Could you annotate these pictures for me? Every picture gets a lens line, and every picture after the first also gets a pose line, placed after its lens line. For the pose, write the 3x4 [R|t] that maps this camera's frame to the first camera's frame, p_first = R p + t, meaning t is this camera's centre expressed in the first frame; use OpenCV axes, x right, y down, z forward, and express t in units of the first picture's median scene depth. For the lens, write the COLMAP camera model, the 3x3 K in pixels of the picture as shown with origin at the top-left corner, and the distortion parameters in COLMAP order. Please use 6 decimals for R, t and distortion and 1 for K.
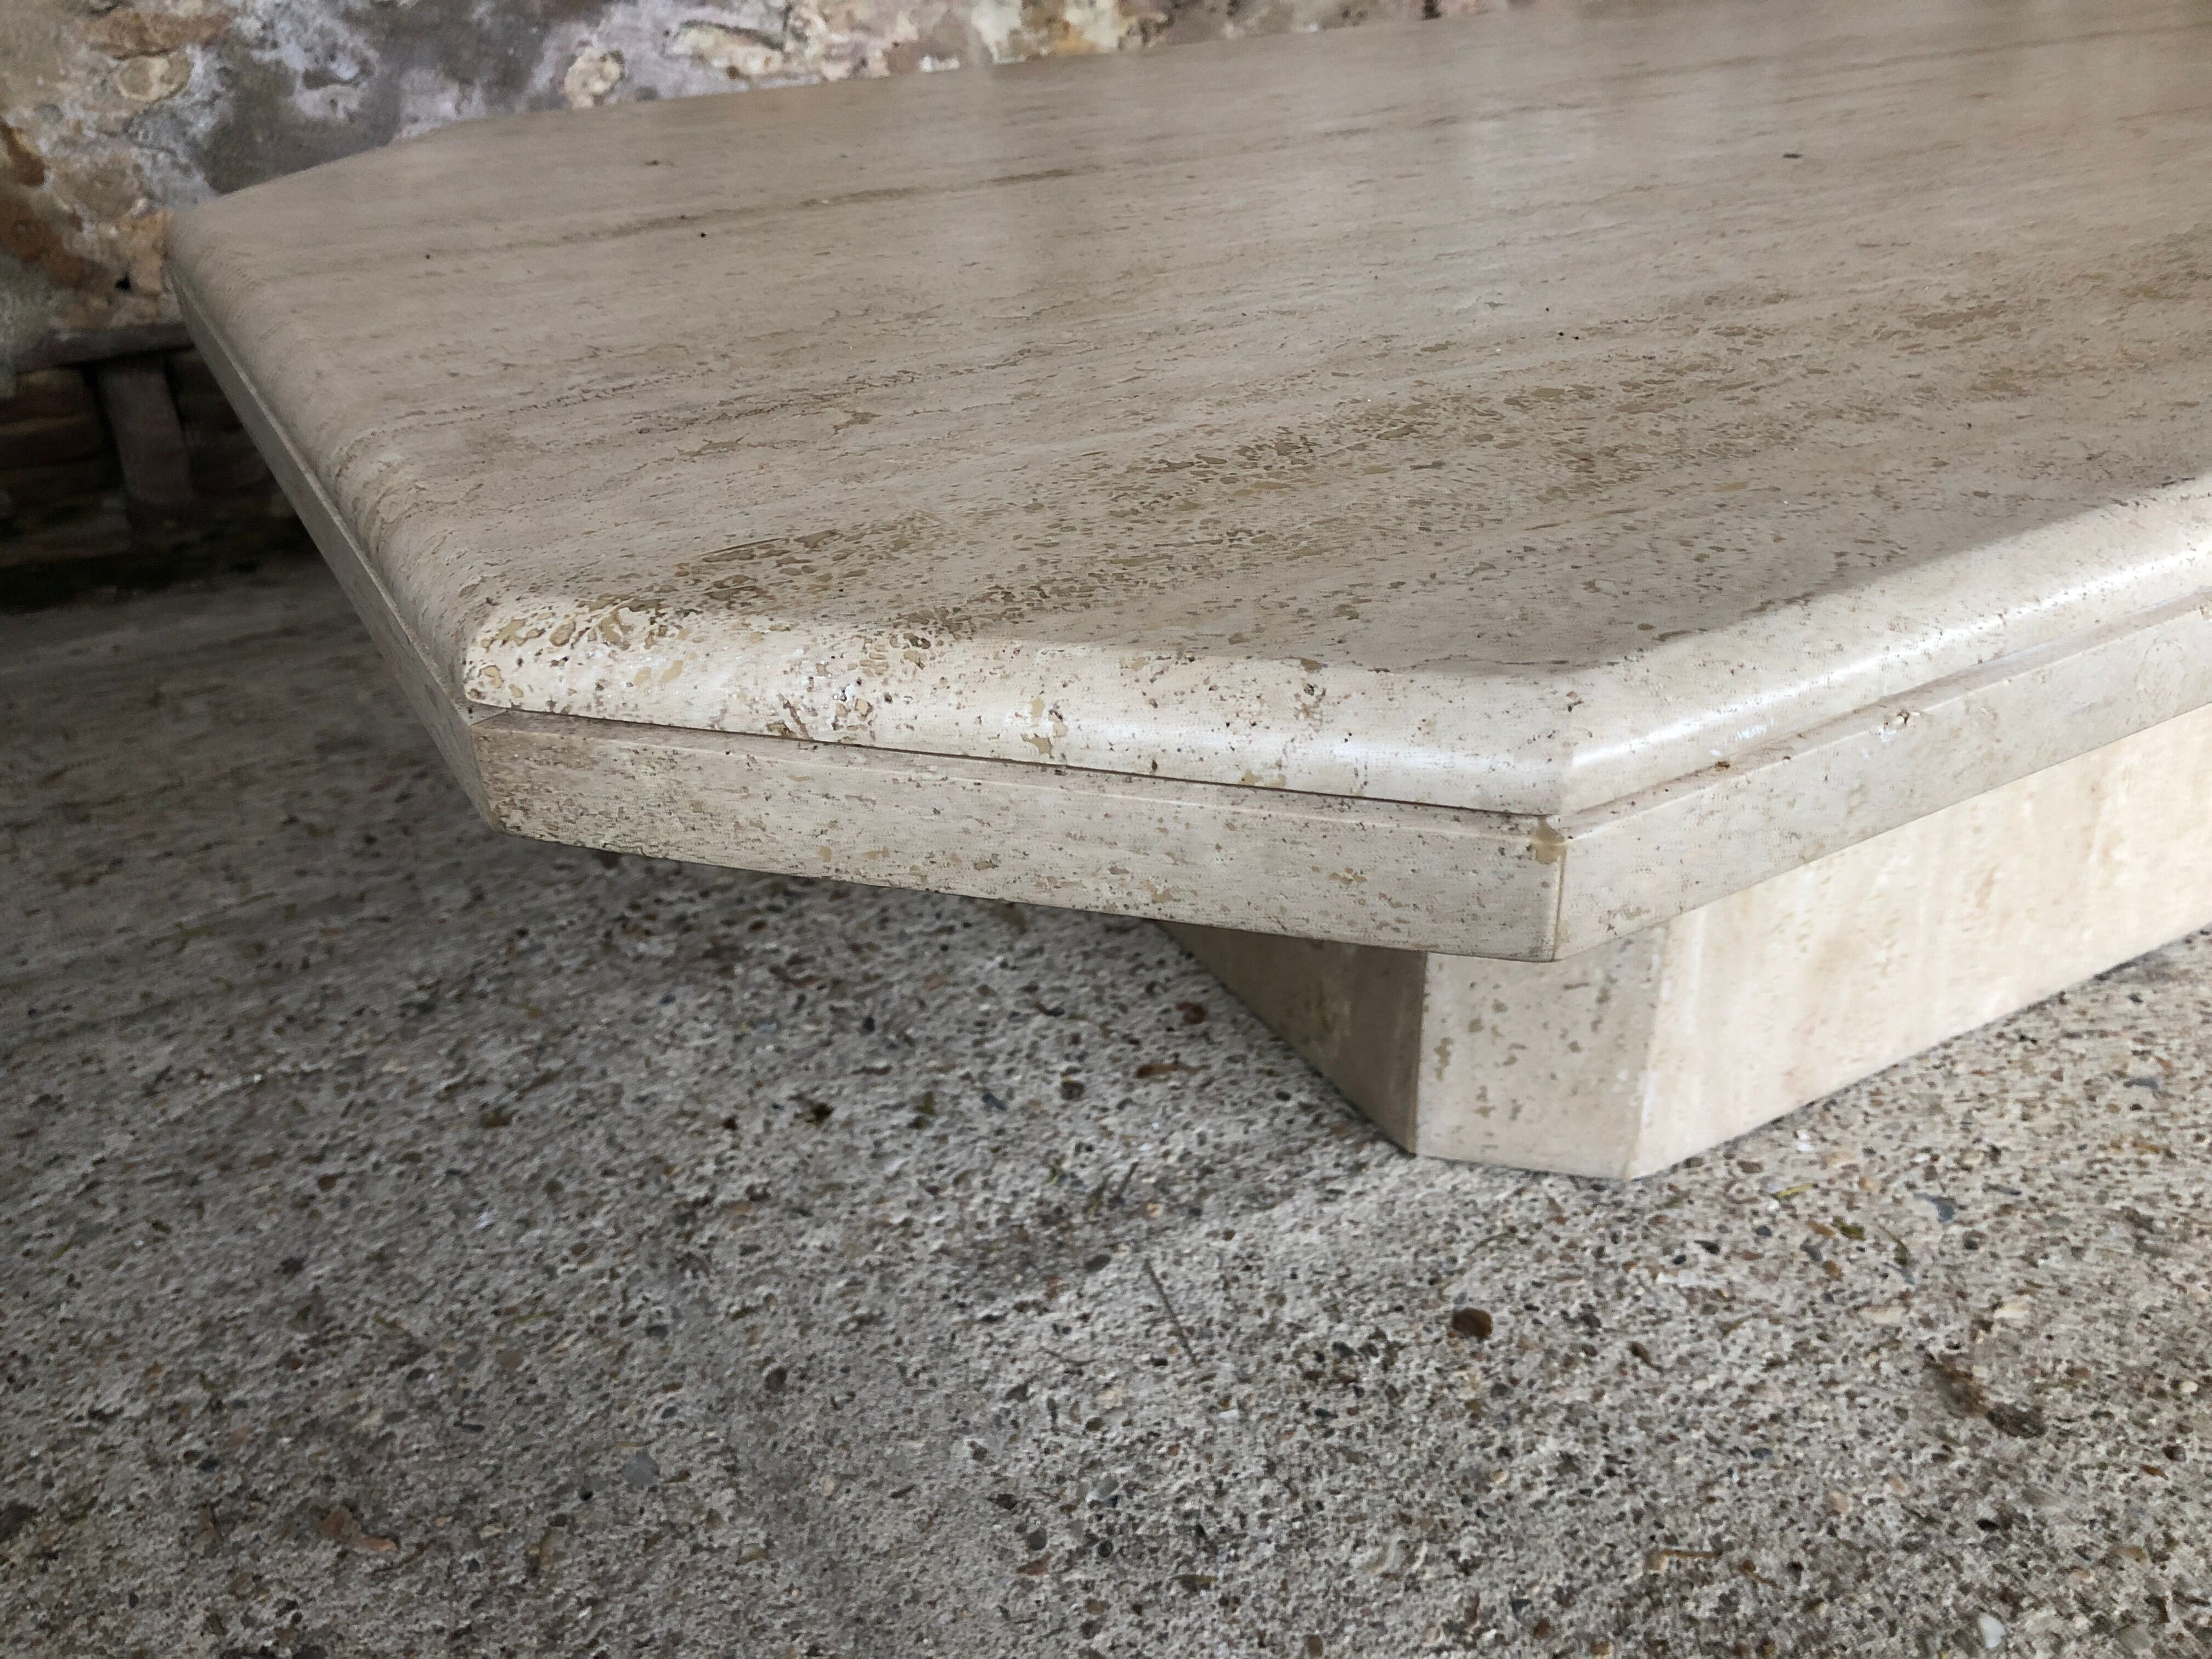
lens RADIAL K [[1830.9, 0, 1105.2], [0, 1830.9, 823.6], [0, 0, 1]] dist [0.022014, -0.018709]
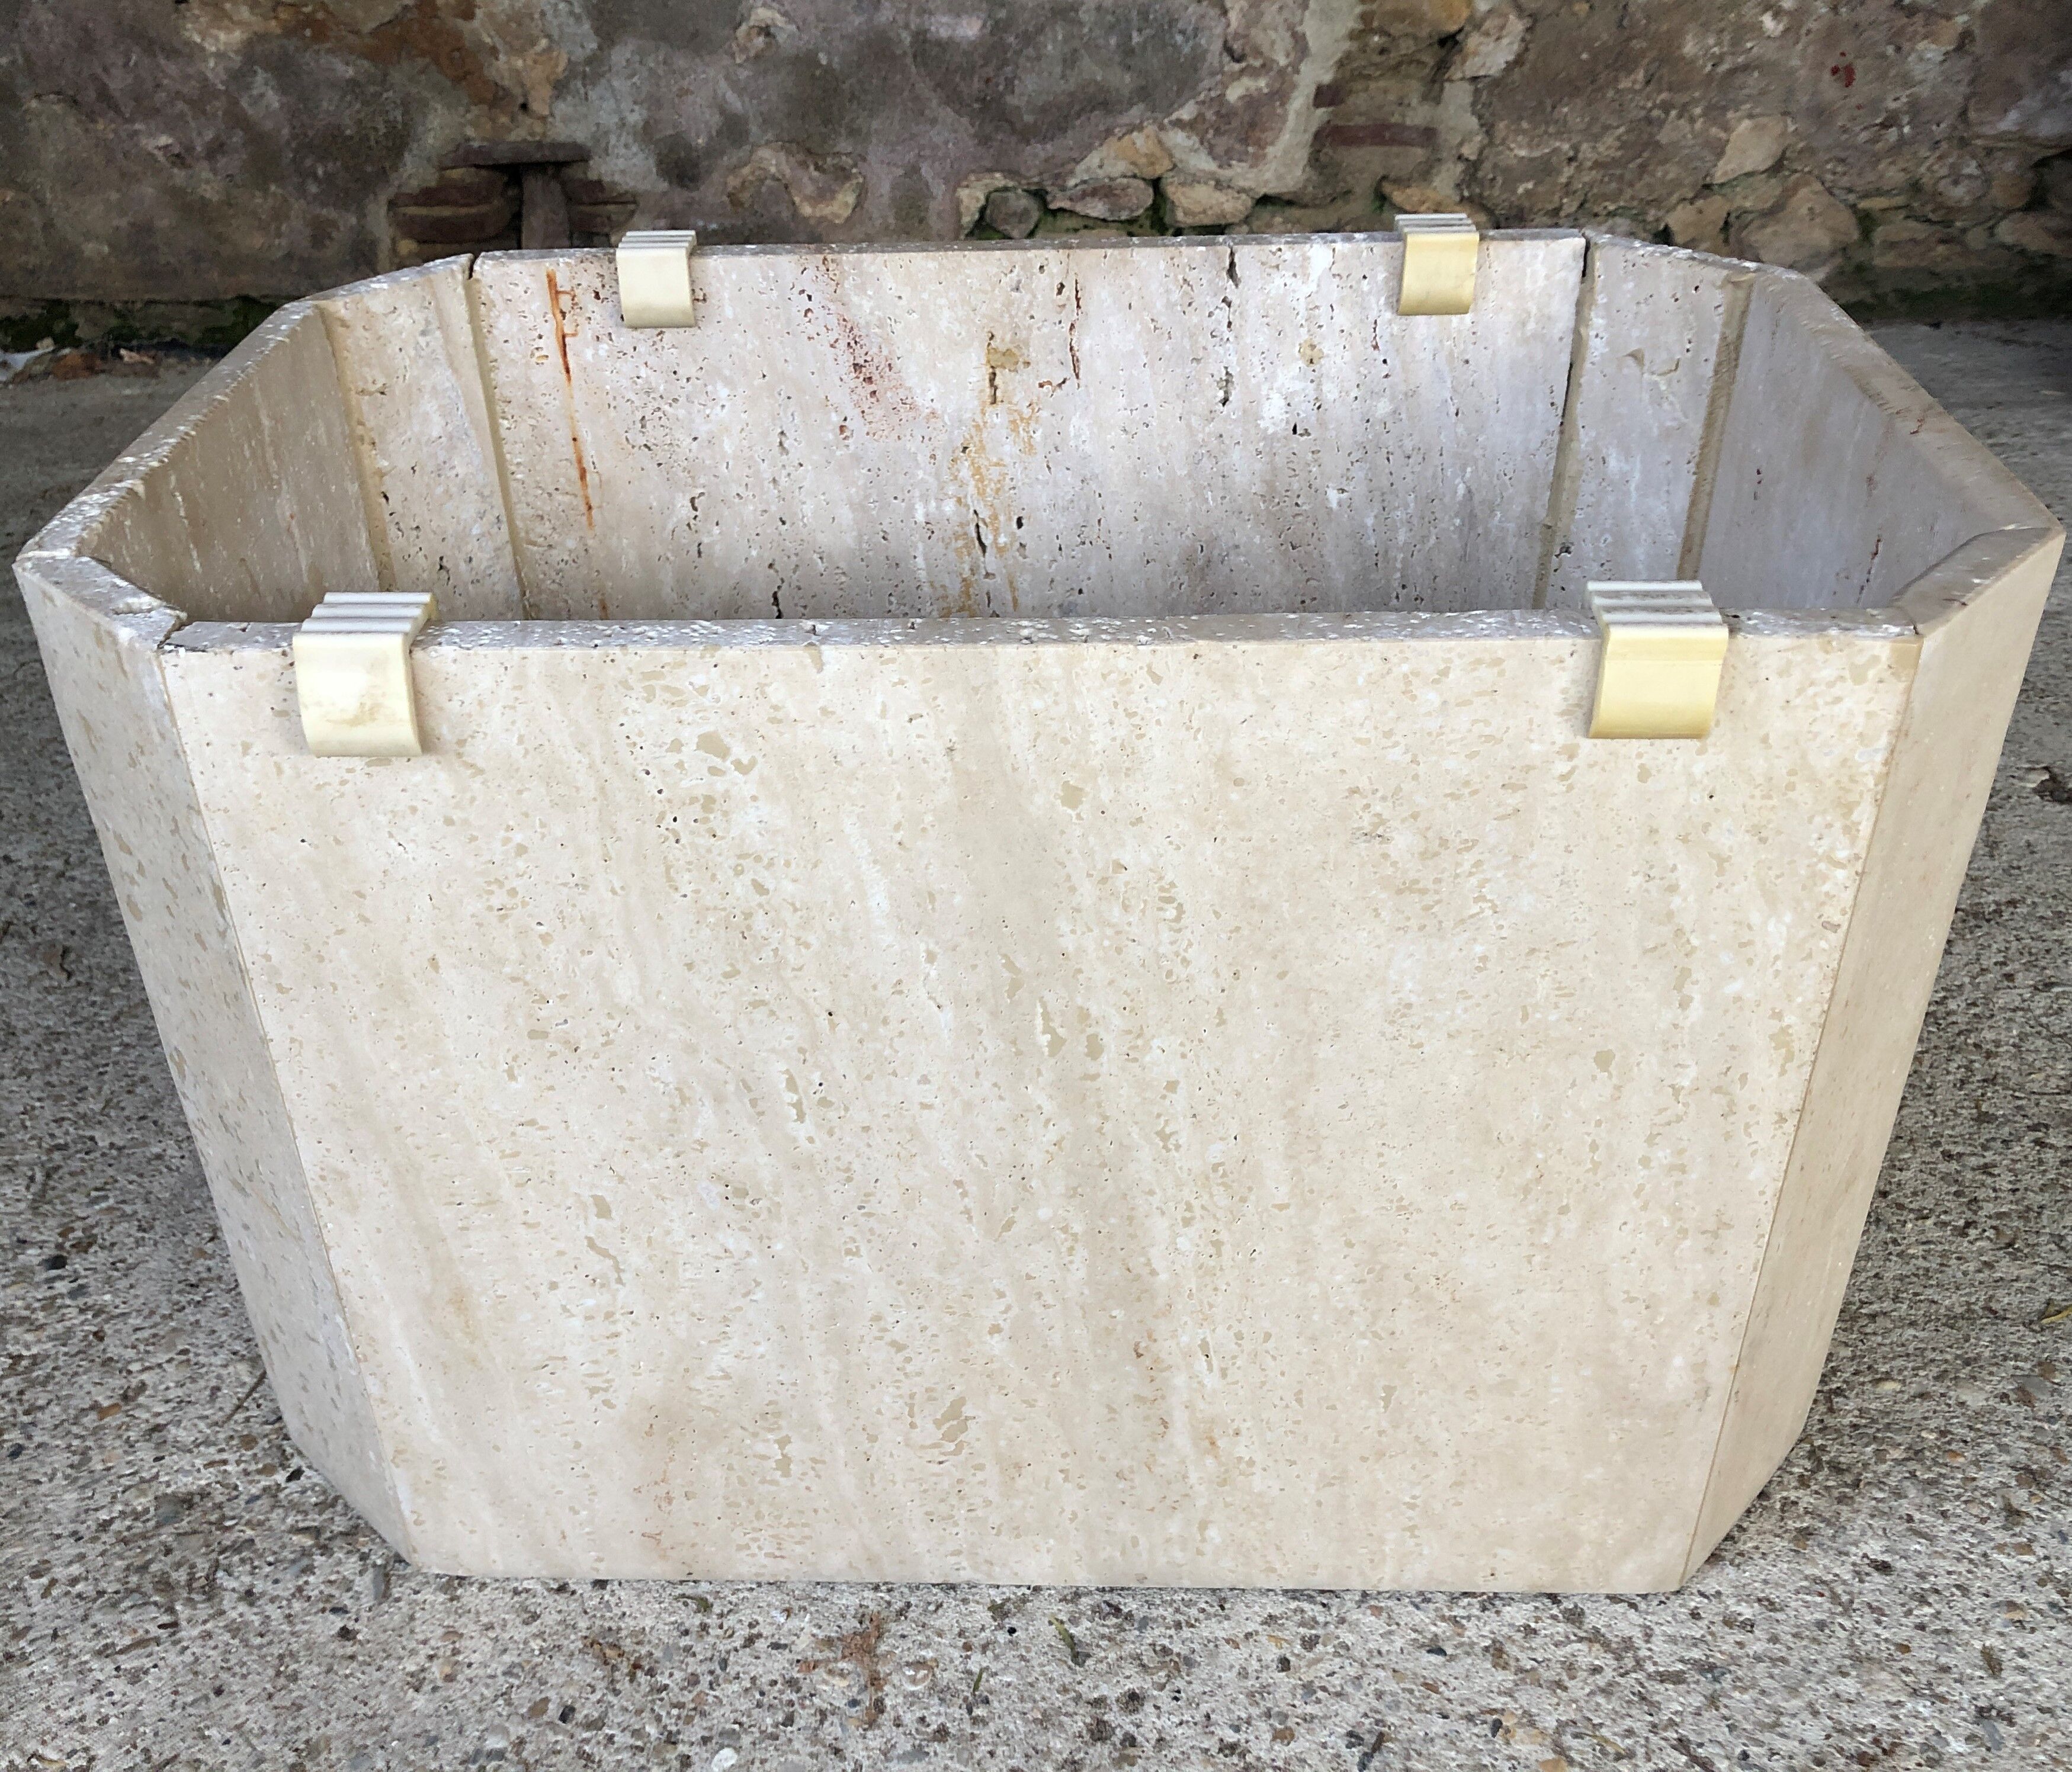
lens RADIAL K [[1977.8, 0, 956.2], [0, 1977.8, 862.8], [0, 0, 1]] dist [0.009608, 0.000000]
pose [[0.857534, 0.274445, -0.435104, 0.837249], [-0.246694, 0.961594, 0.120330, -0.067525], [0.451418, 0.004151, 0.892303, -0.111266]]
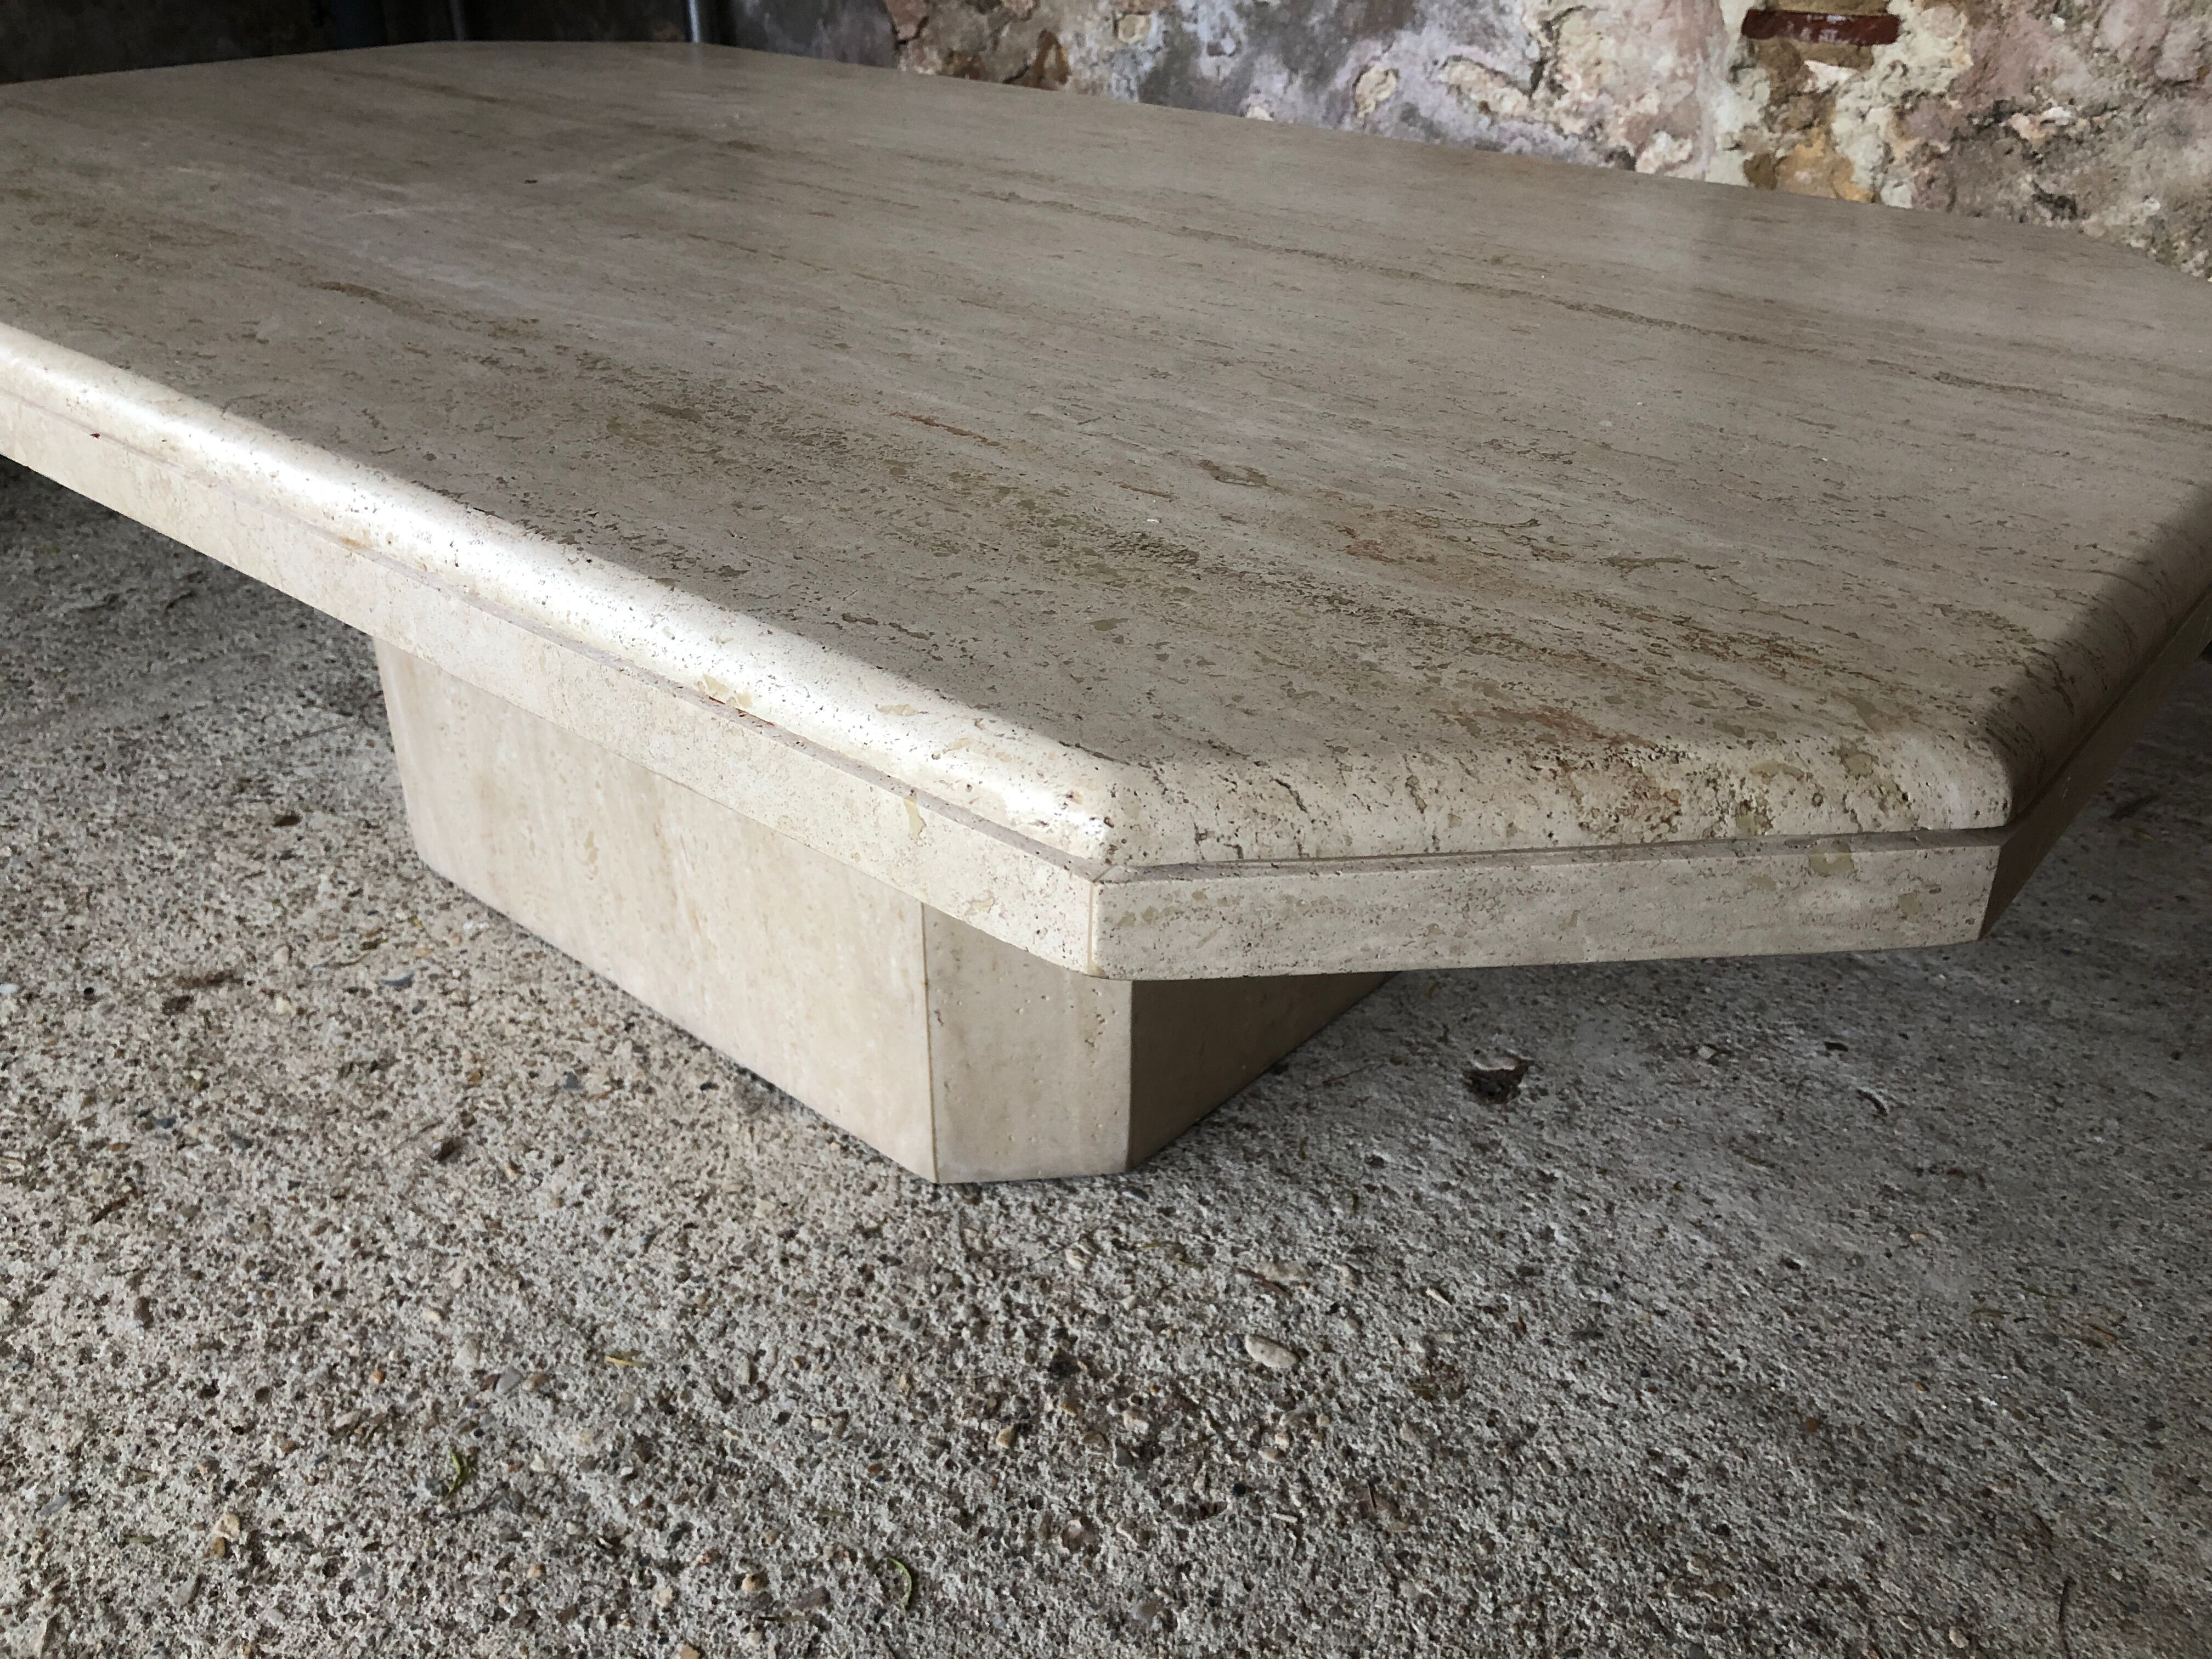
lens RADIAL K [[1830.9, 0, 1105.7], [0, 1830.9, 810.3], [0, 0, 1]] dist [0.022014, -0.018709]
pose [[0.337288, 0.483007, -0.808048, 1.778070], [-0.486799, 0.824165, 0.289446, -0.564089], [0.805769, 0.295730, 0.513108, 0.766263]]
